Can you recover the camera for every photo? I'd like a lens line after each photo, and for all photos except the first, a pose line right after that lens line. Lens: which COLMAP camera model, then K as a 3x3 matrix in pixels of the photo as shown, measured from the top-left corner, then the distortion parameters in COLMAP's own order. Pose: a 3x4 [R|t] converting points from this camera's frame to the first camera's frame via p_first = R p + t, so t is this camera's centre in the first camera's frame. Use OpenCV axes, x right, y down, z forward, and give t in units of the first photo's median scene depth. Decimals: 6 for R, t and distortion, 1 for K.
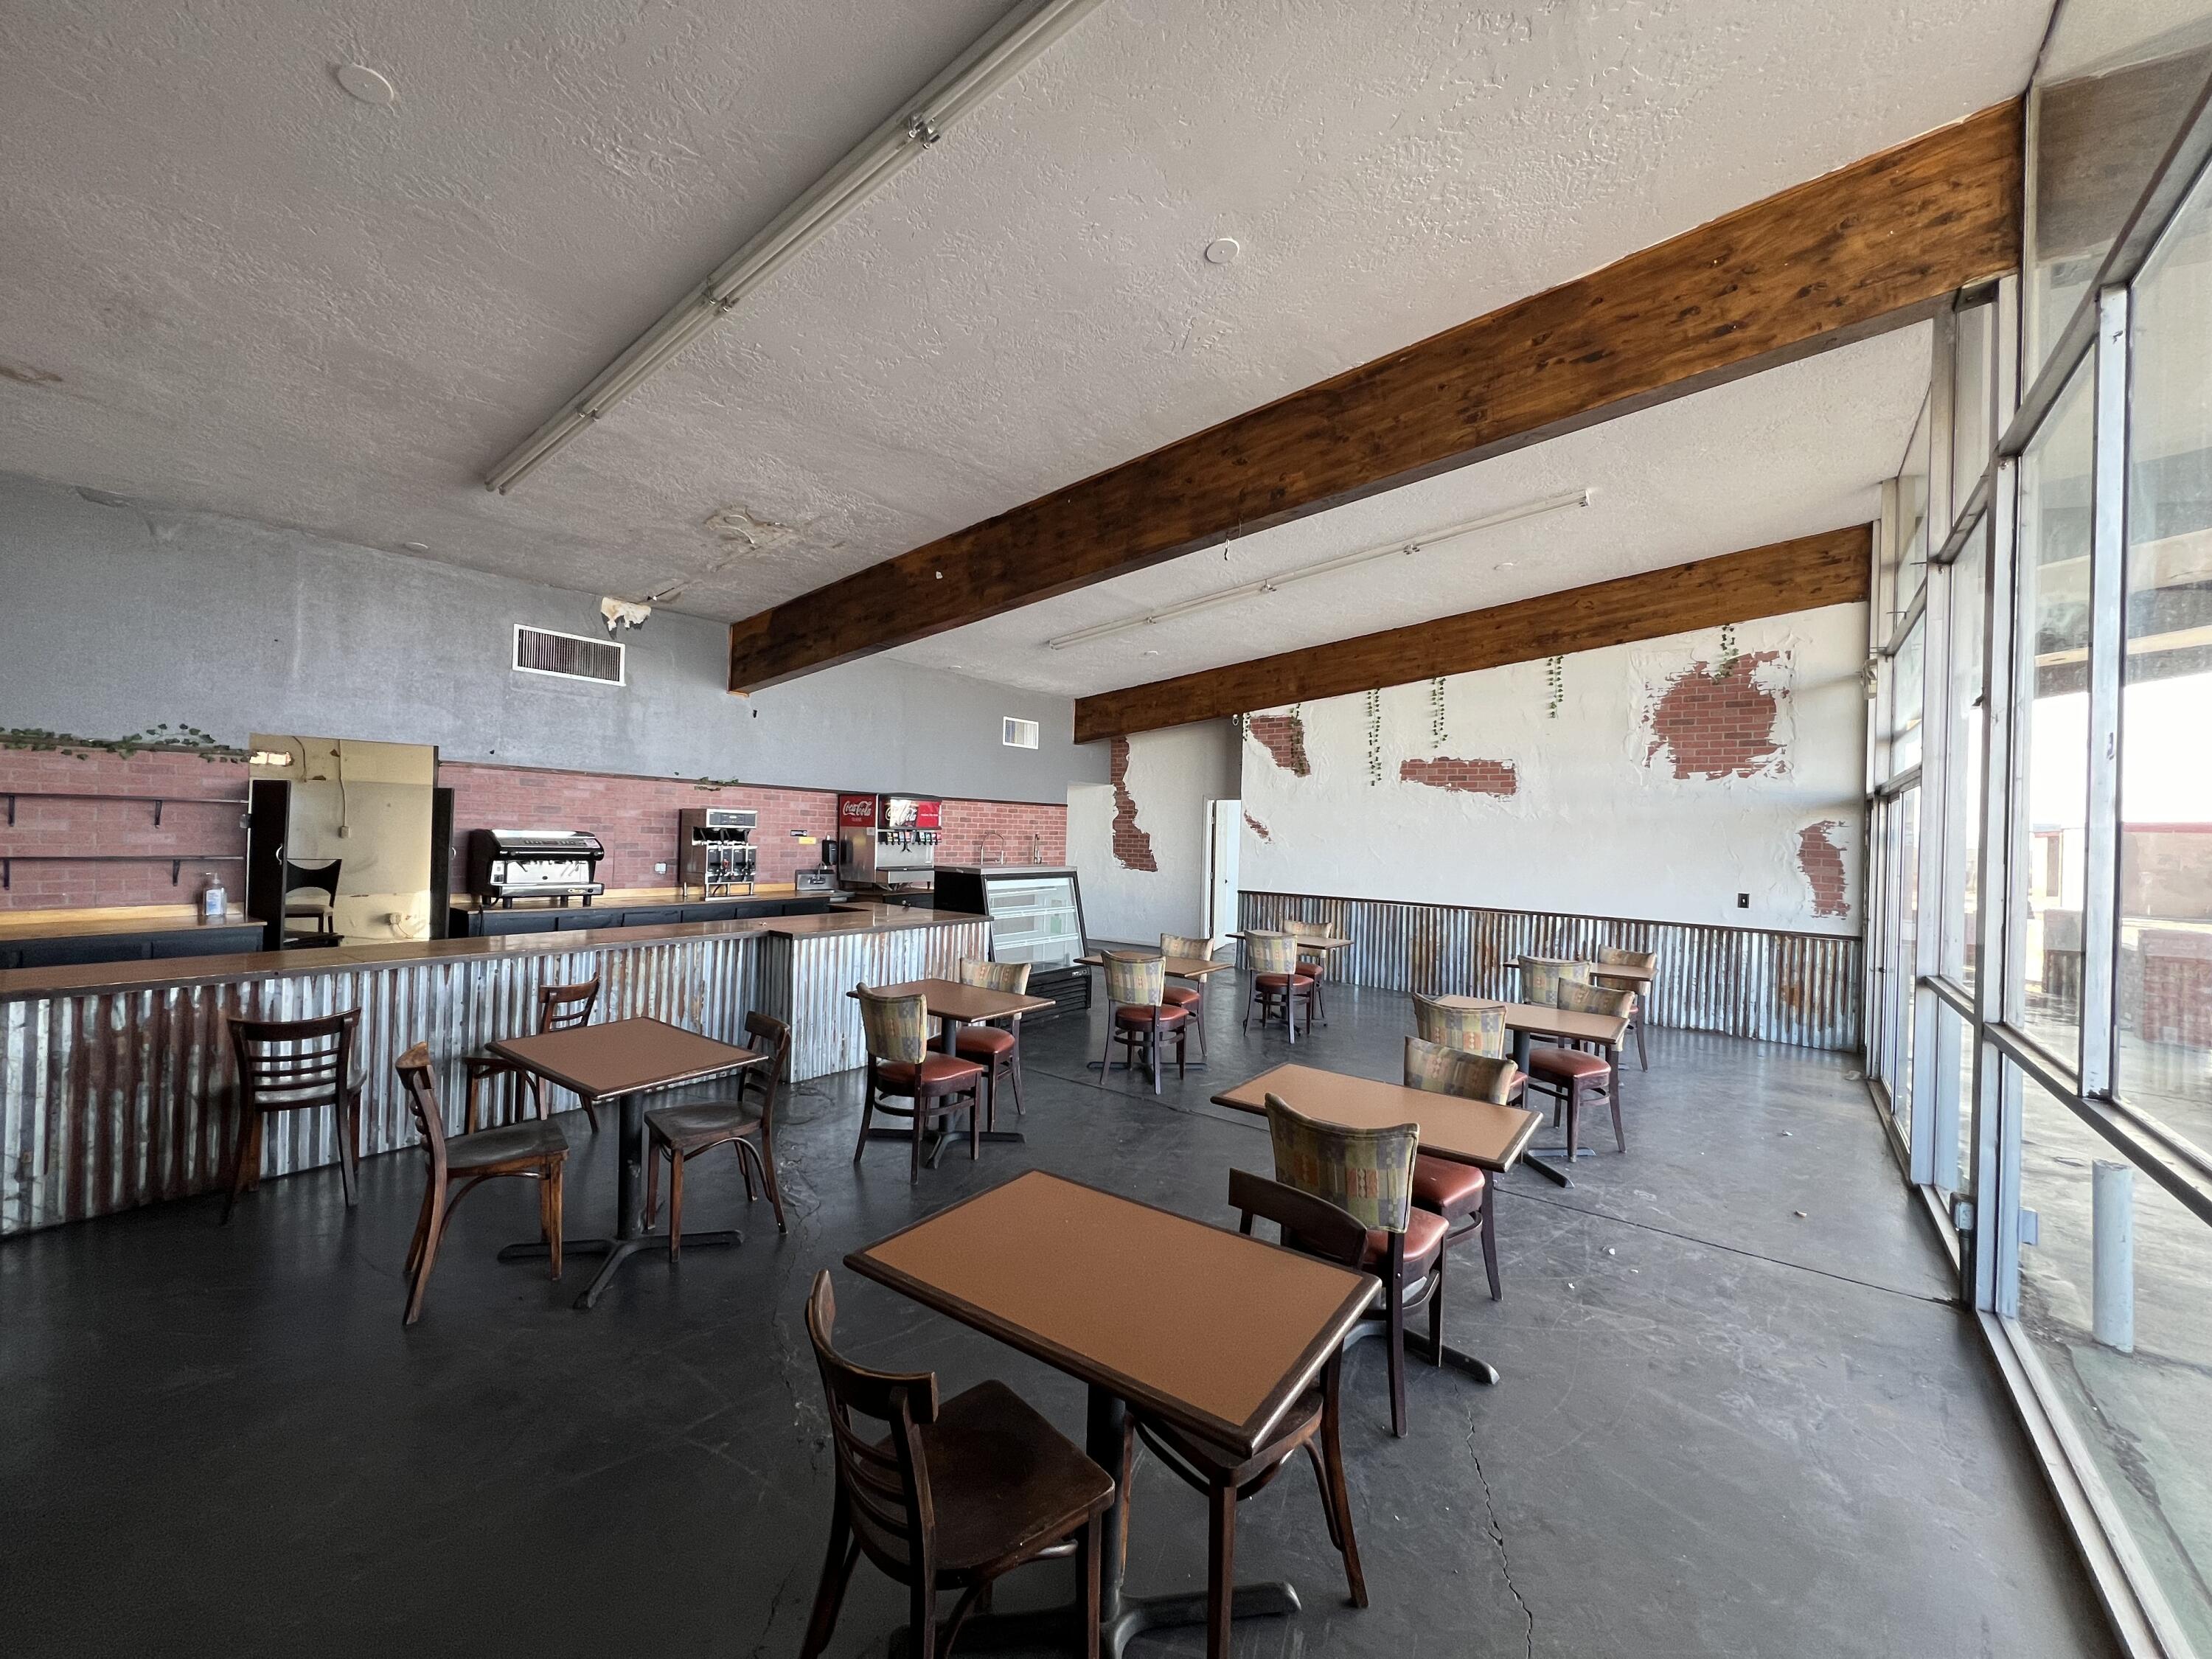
lens RADIAL K [[879.3, 0, 1107.1], [0, 879.3, 832.3], [0, 0, 1]] dist [-0.000034, -0.000257]
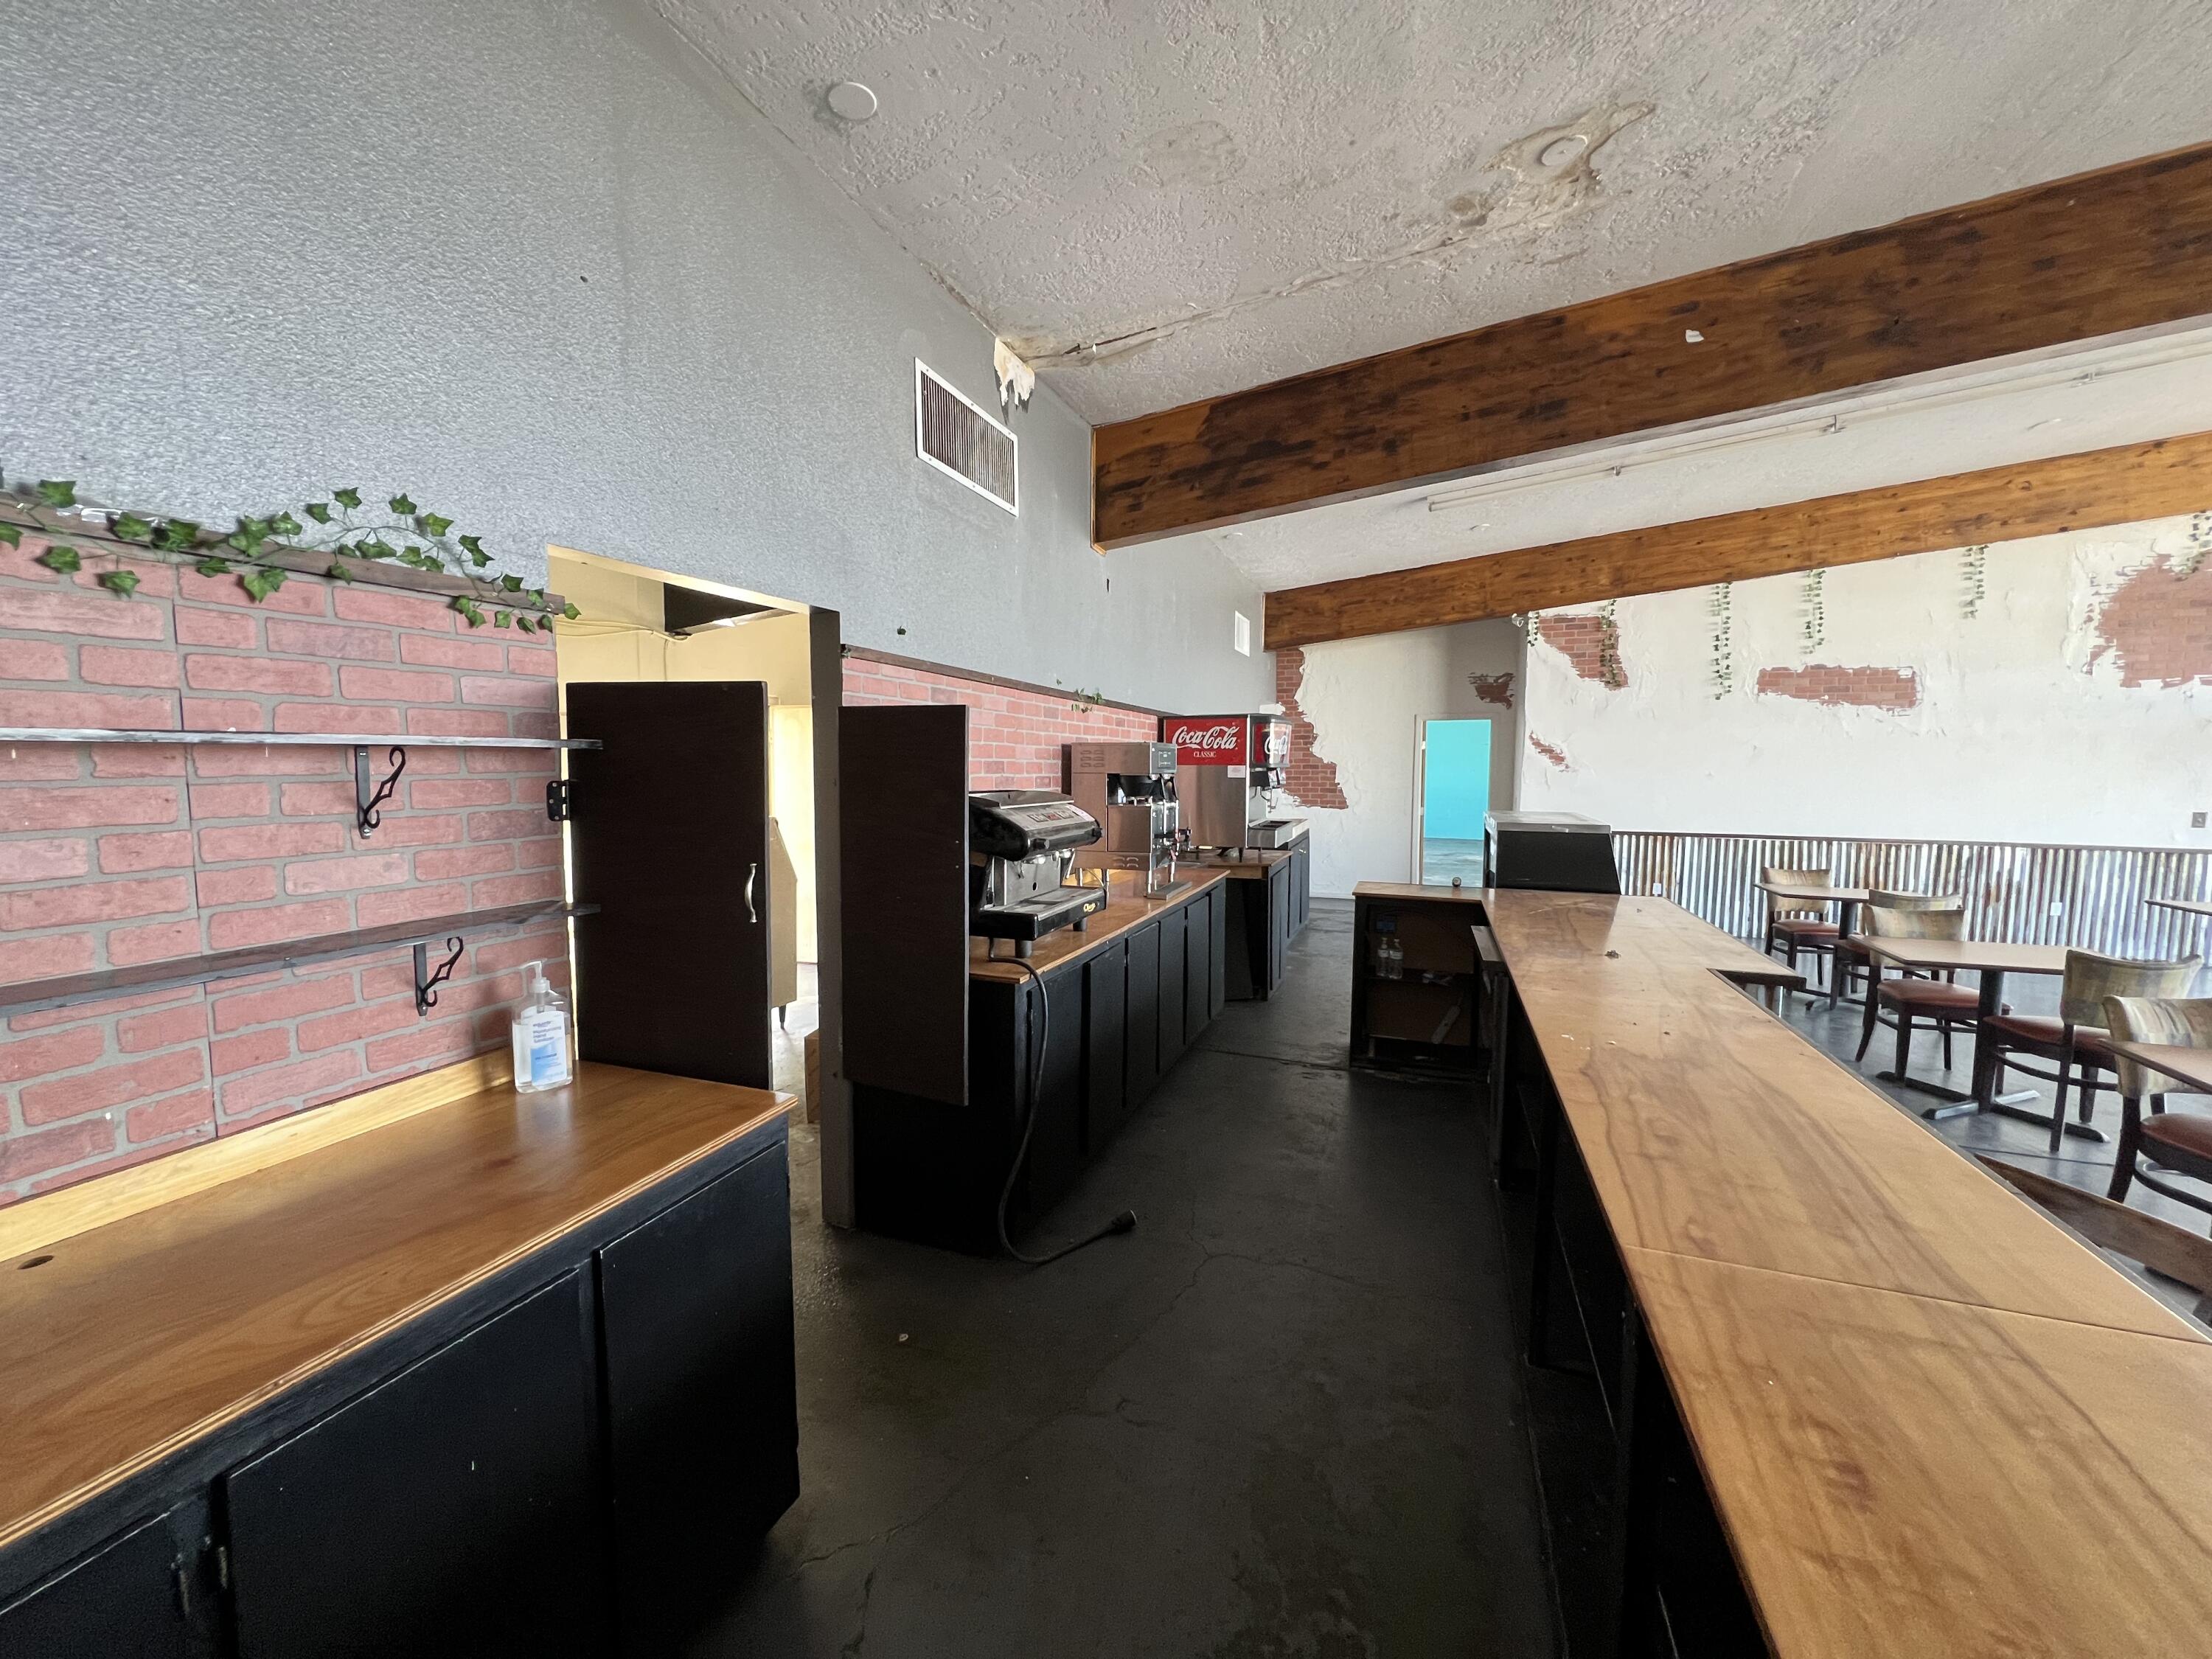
lens RADIAL K [[879.3, 0, 1104.9], [0, 879.3, 828.2], [0, 0, 1]] dist [-0.000034, -0.000257]
pose [[0.960126, -0.046770, 0.275628, -0.595643], [0.024595, 0.996215, 0.083369, -0.017696], [-0.278484, -0.073266, 0.957642, 0.413604]]
